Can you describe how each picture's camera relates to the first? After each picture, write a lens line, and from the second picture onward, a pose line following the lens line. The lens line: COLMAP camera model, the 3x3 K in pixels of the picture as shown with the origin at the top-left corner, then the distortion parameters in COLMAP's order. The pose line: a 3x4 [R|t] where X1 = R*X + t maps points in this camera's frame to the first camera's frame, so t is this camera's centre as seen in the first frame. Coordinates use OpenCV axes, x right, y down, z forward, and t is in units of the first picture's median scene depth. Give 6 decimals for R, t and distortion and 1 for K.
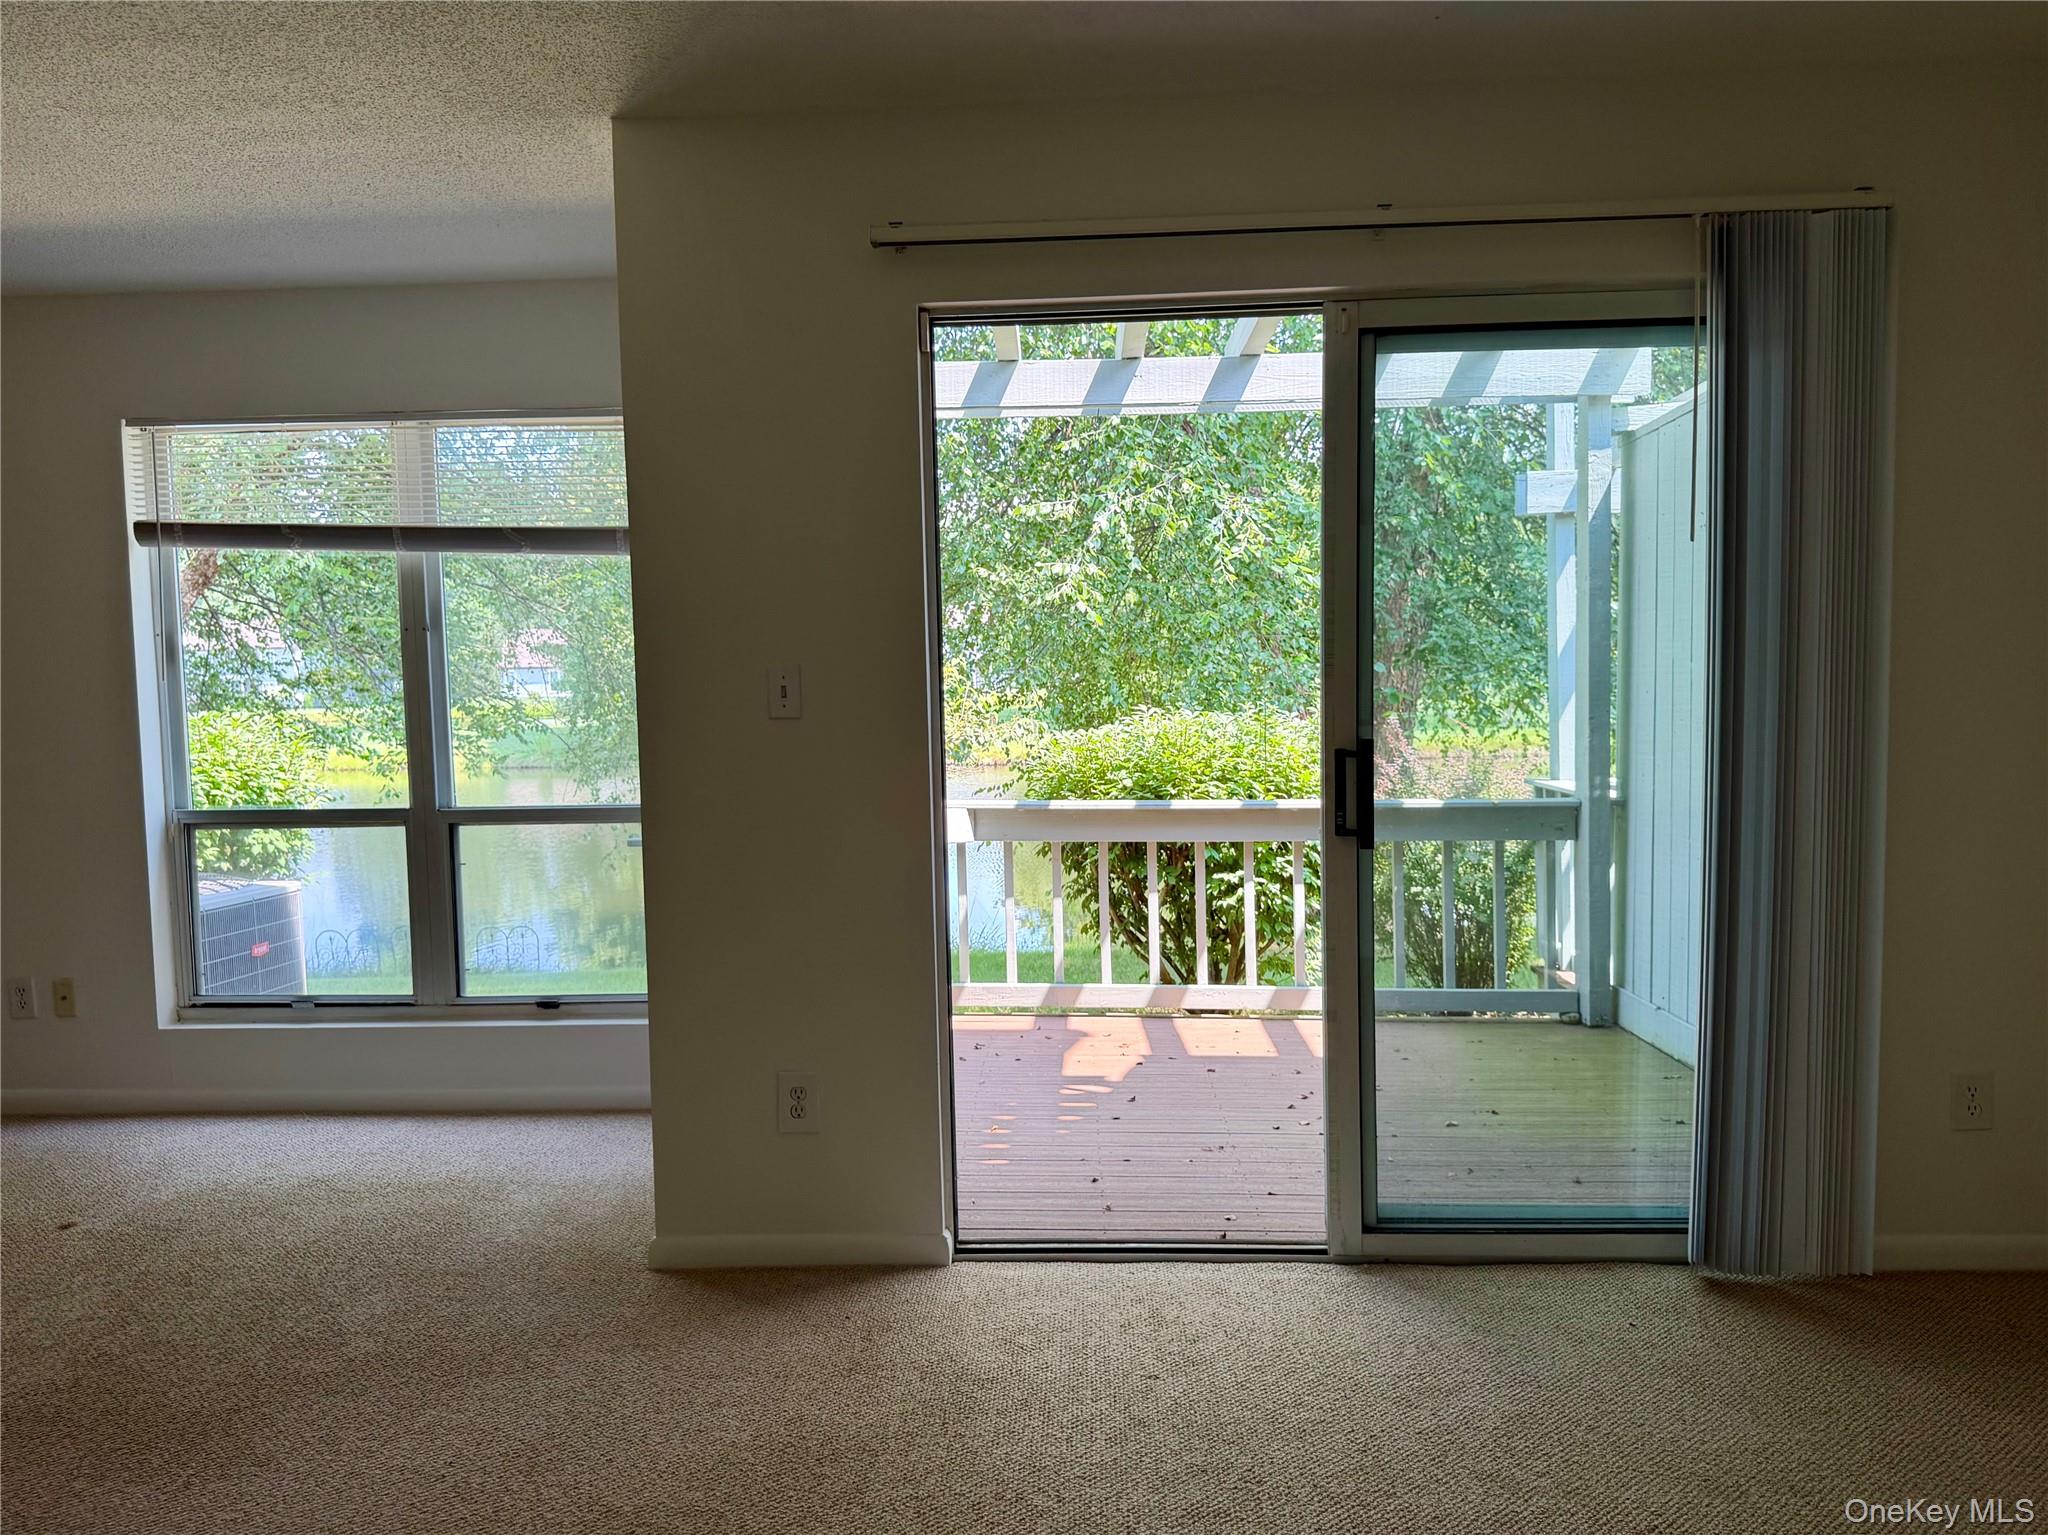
lens RADIAL K [[1554.6, 0, 1024.0], [0, 1554.6, 767.5], [0, 0, 1]] dist [0.055888, -0.085889]
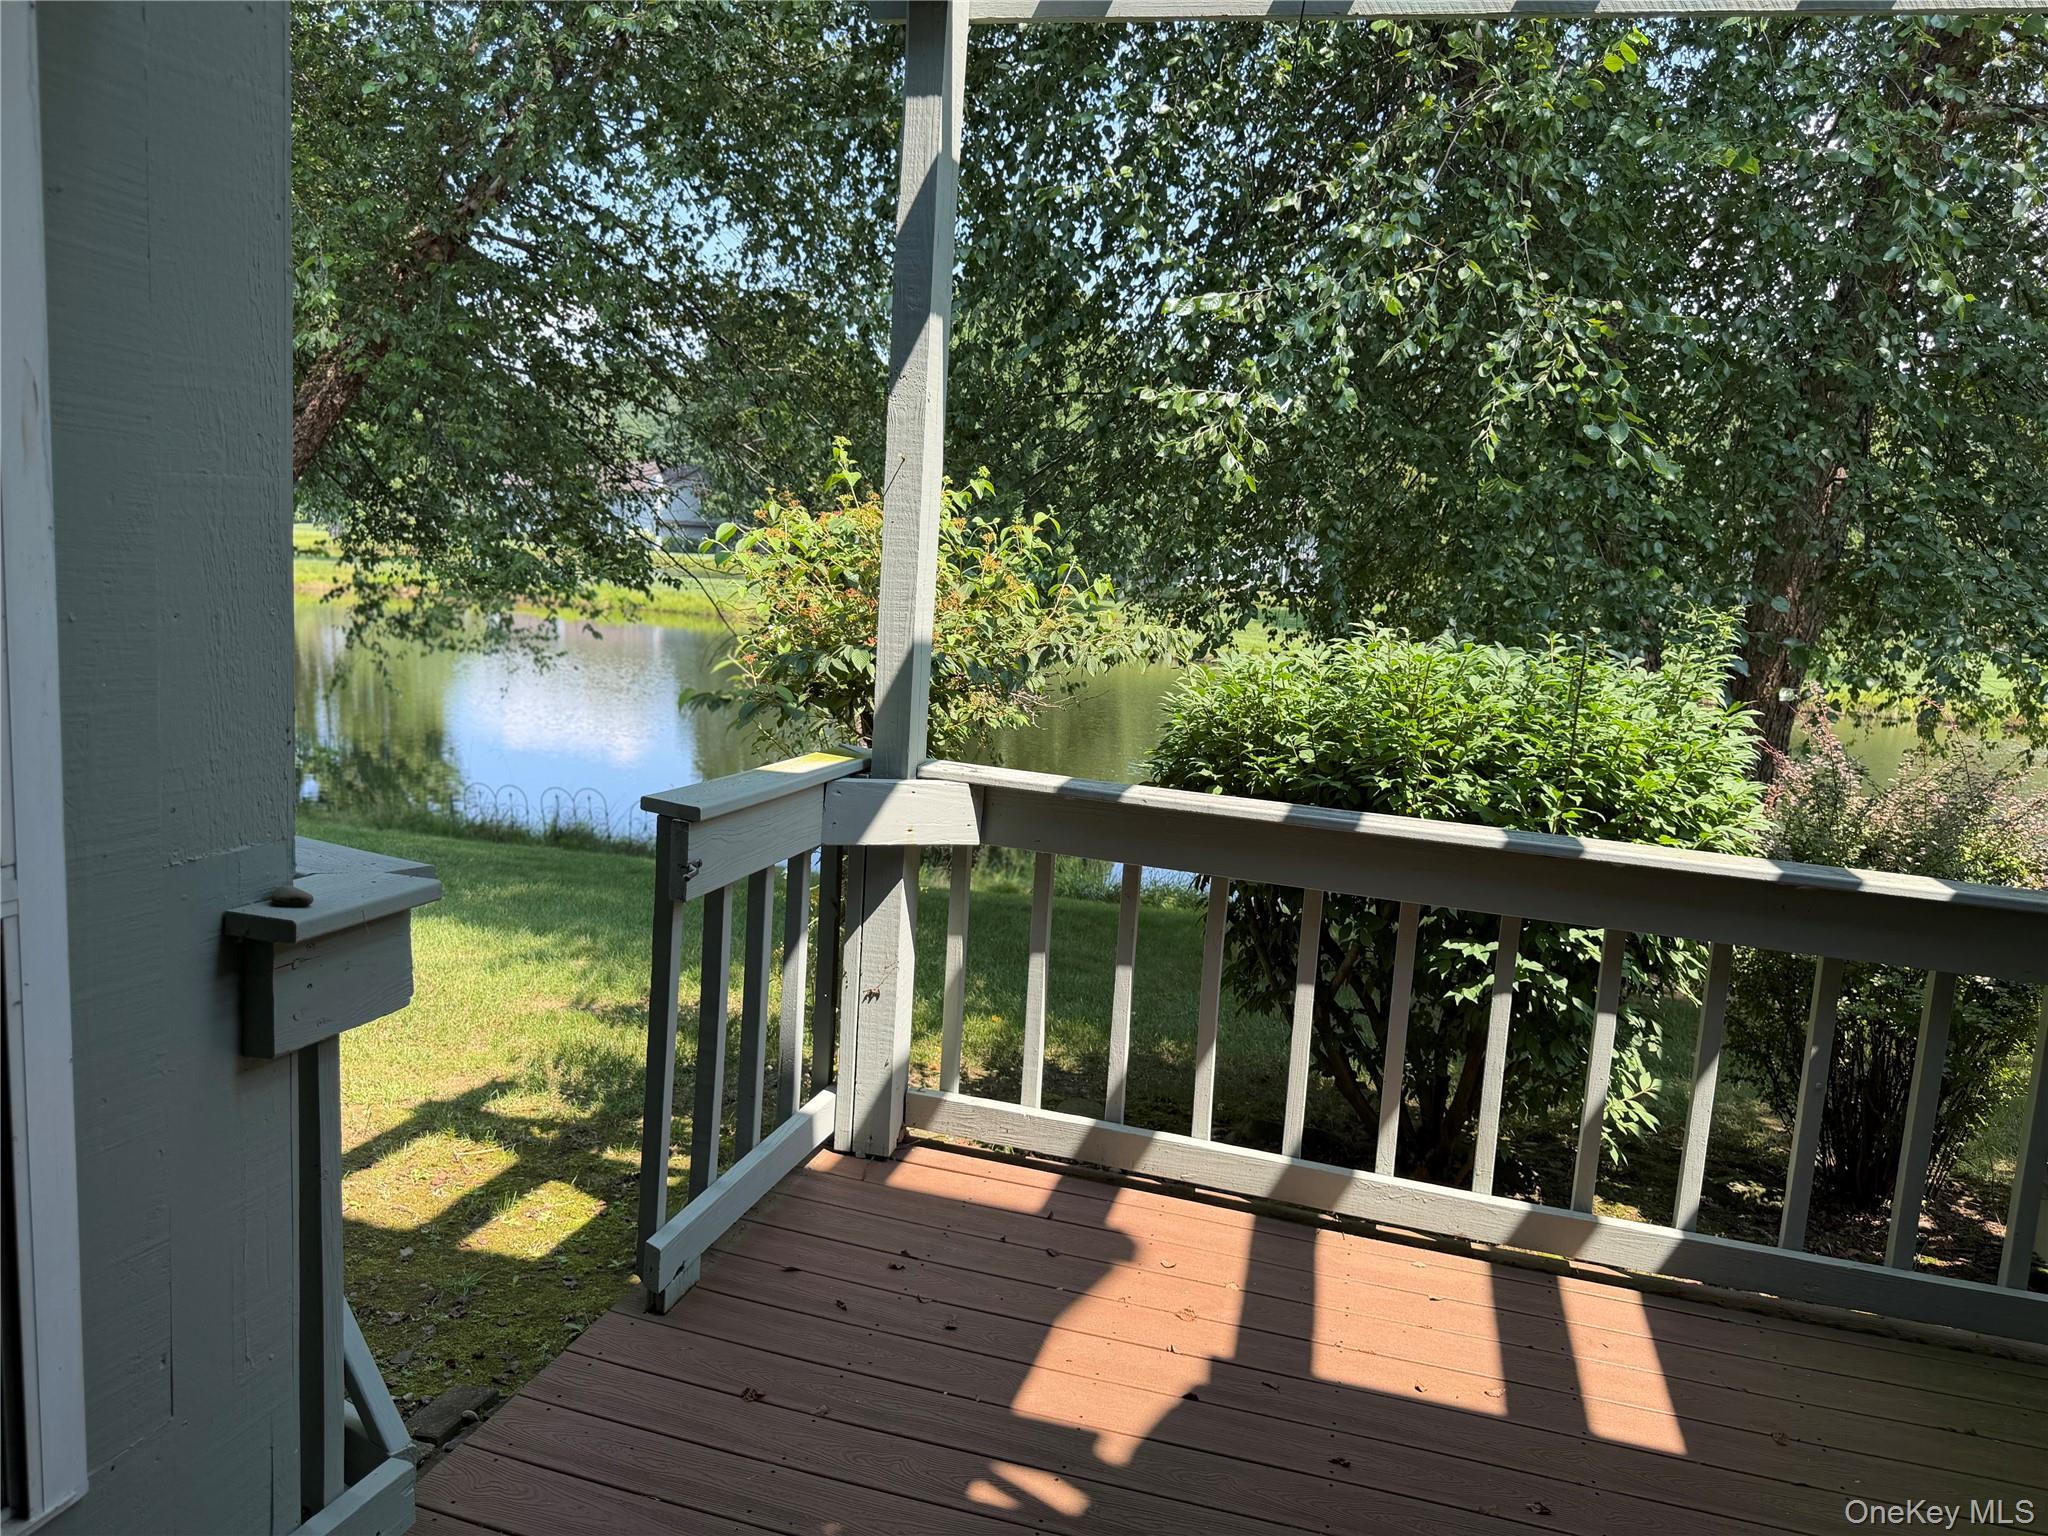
lens RADIAL K [[1411.6, 0, 1024.0], [0, 1411.6, 768.0], [0, 0, 1]] dist [0.003357, -0.031735]
pose [[0.971339, 0.117078, -0.206863, 0.074666], [-0.101647, 0.991289, 0.083746, -0.018461], [0.214866, -0.060319, 0.974779, 0.494180]]
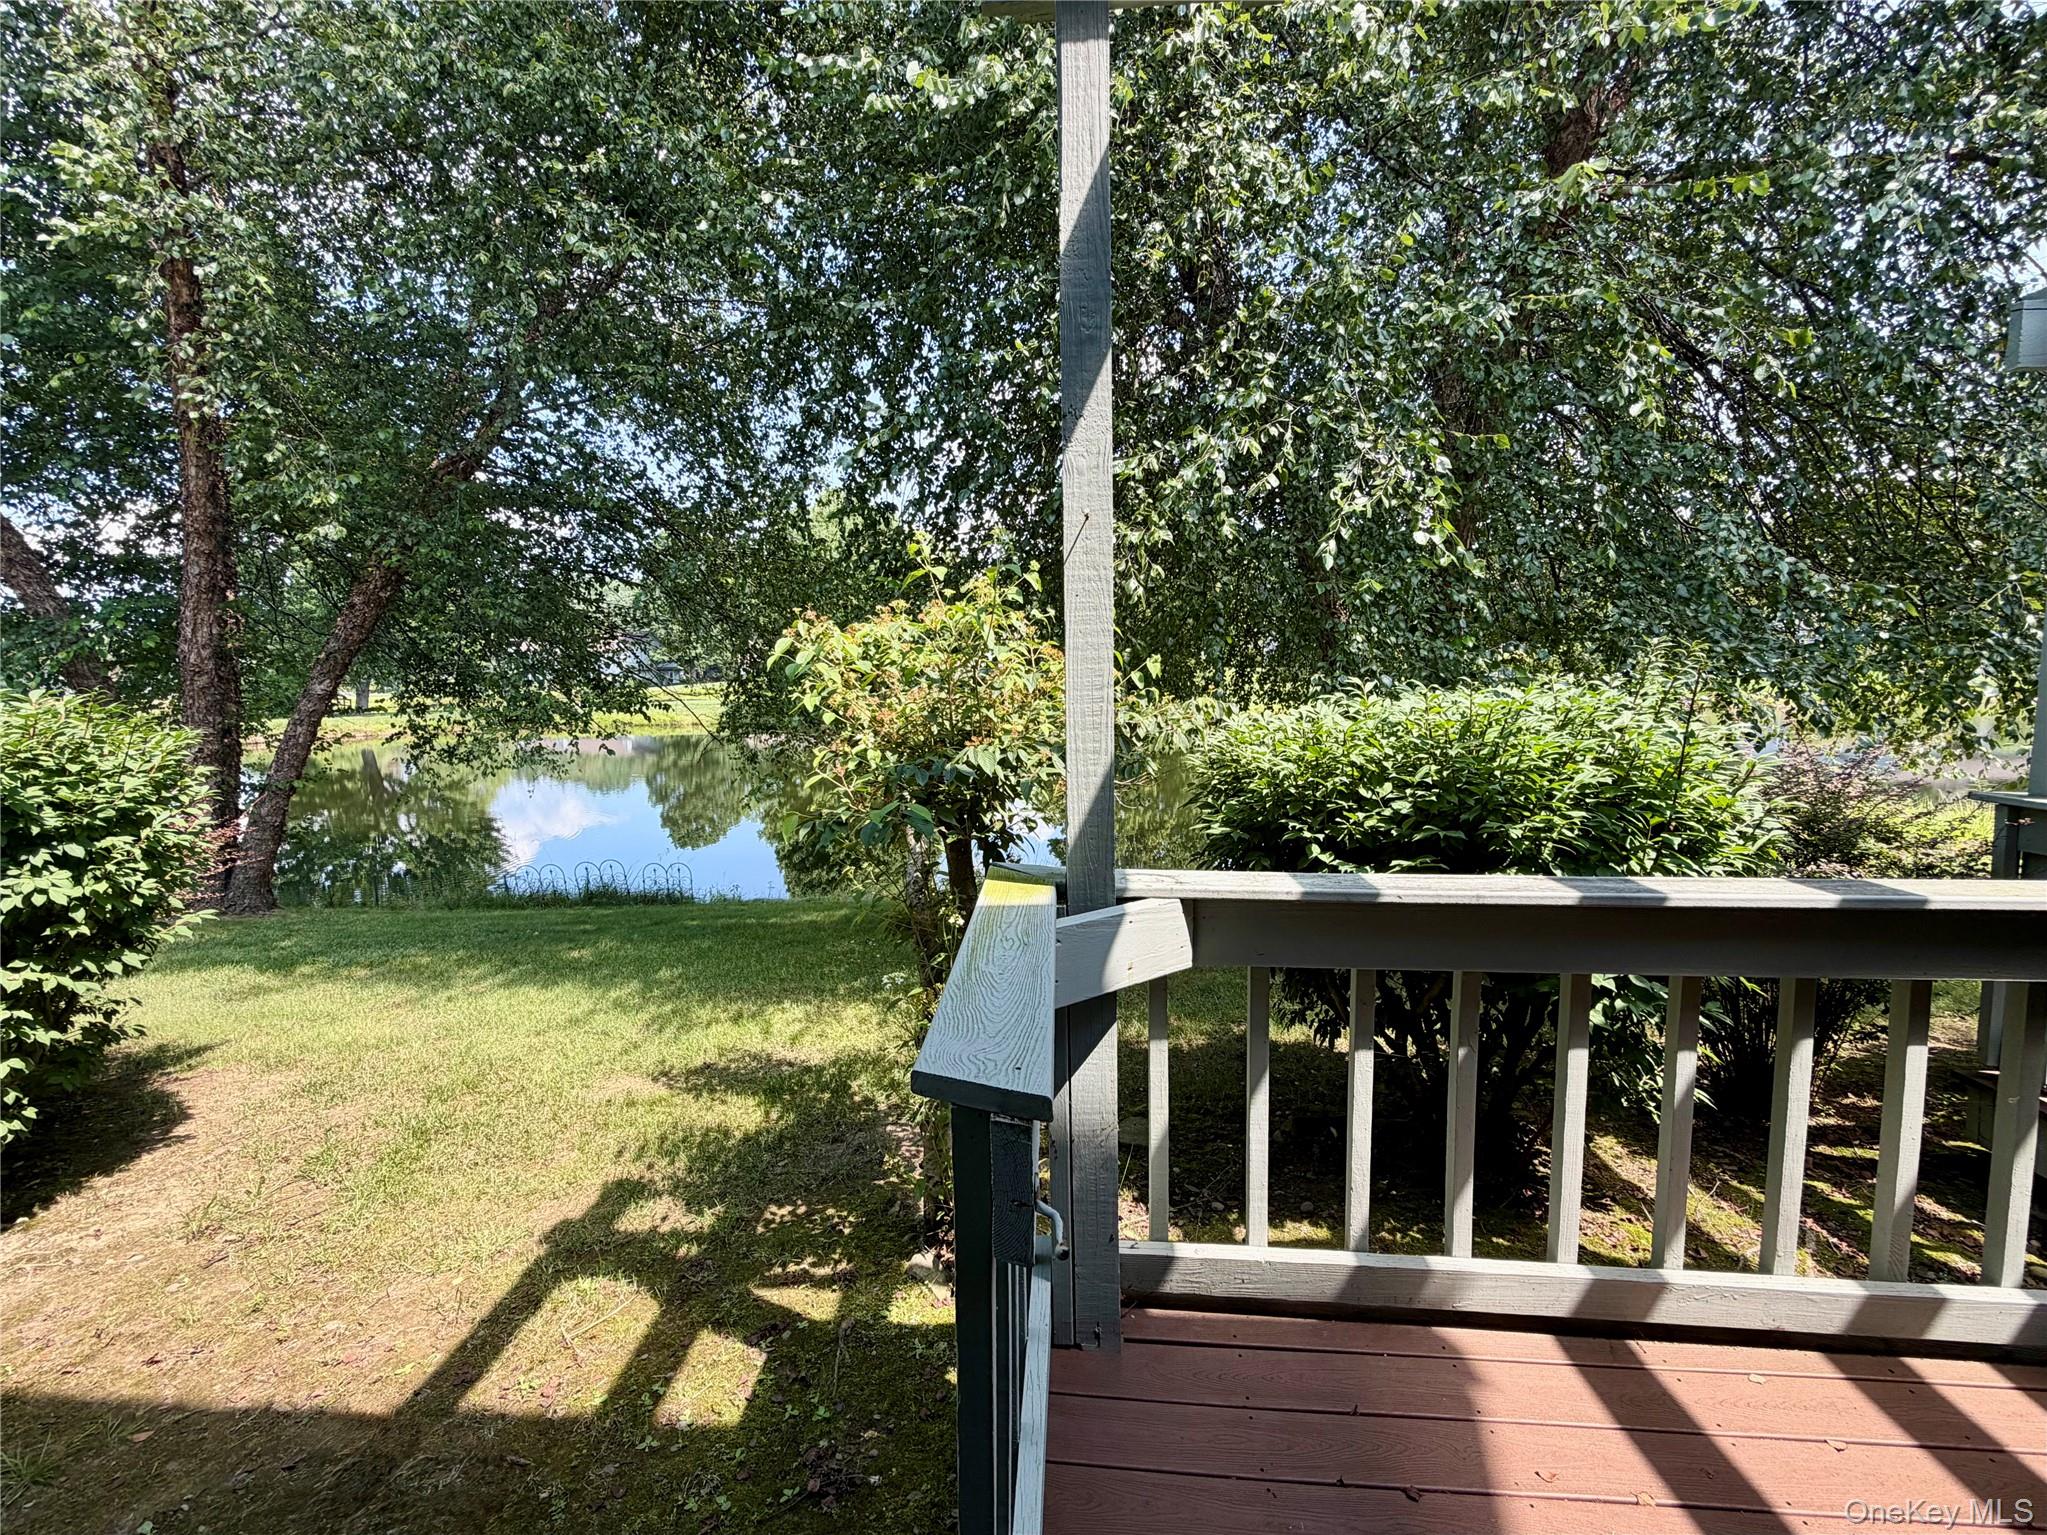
lens RADIAL K [[882.5, 0, 1023.5], [0, 882.5, 767.5], [0, 0, 1]] dist [0.000435, 0.000388]
pose [[0.998688, 0.004606, -0.051004, -0.070510], [-0.002173, 0.998861, 0.047656, -0.025957], [0.051165, -0.047483, 0.997561, 0.667838]]
